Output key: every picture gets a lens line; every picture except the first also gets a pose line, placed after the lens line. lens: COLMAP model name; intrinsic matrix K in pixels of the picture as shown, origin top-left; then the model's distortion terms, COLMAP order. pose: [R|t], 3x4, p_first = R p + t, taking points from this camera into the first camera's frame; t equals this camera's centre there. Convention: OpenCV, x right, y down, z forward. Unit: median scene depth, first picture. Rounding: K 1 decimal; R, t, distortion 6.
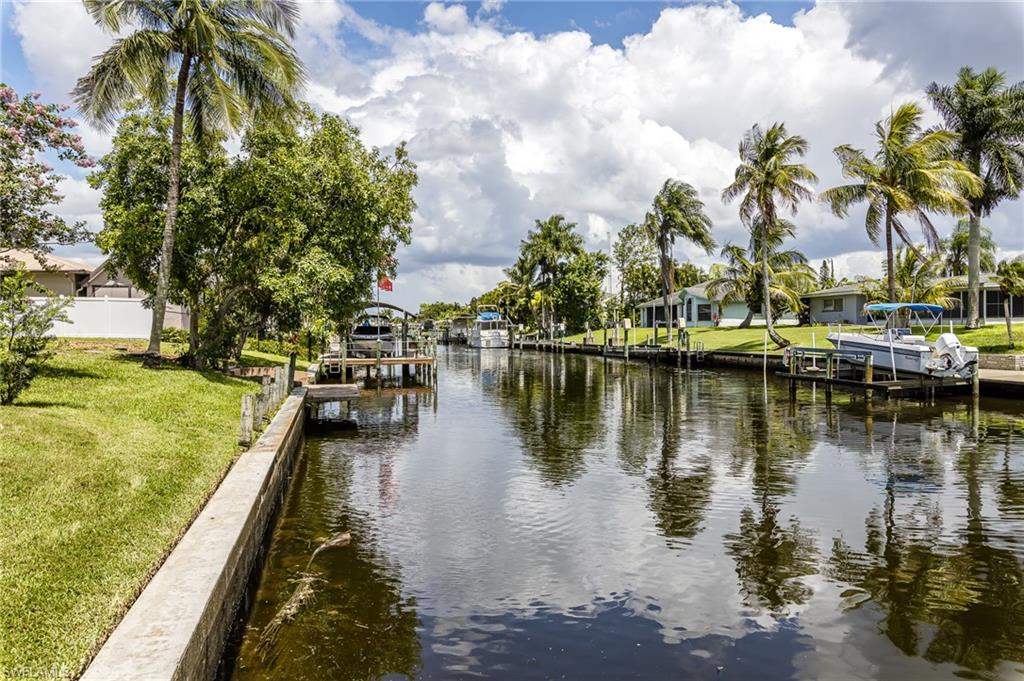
lens RADIAL K [[716.9, 0, 511.2], [0, 716.9, 338.2], [0, 0, 1]] dist [0.040016, 0.000051]
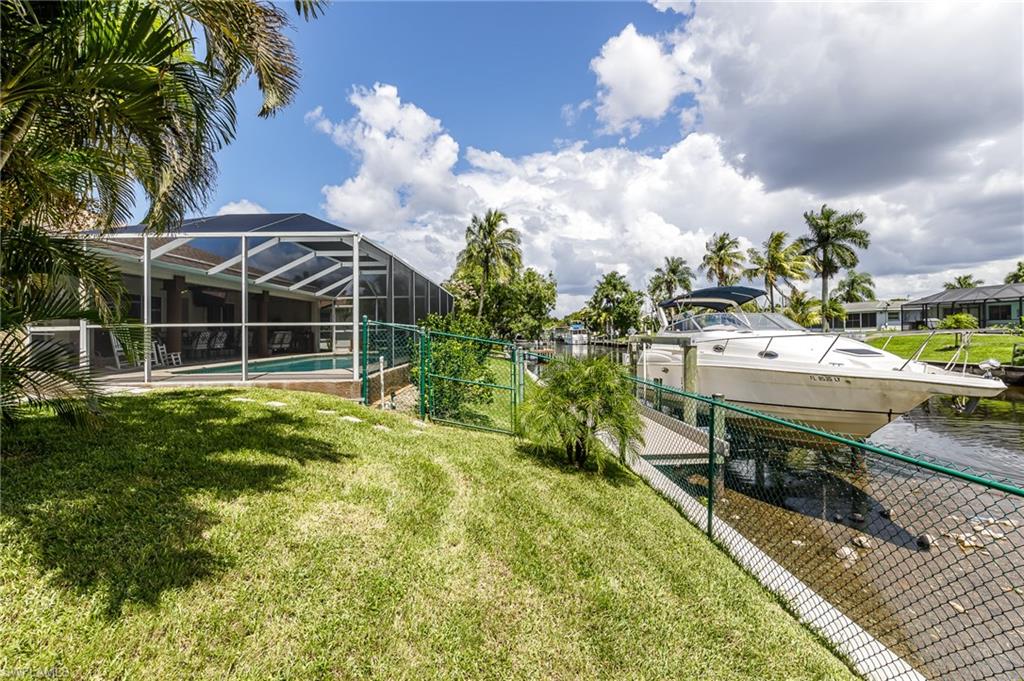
lens RADIAL K [[441.7, 0, 512.1], [0, 441.7, 341.3], [0, 0, 1]] dist [0.005013, -0.000584]
pose [[0.985812, -0.004223, -0.167802, -0.005278], [0.005615, 0.999954, 0.007820, -0.003966], [0.167761, -0.008651, 0.985790, -0.151274]]
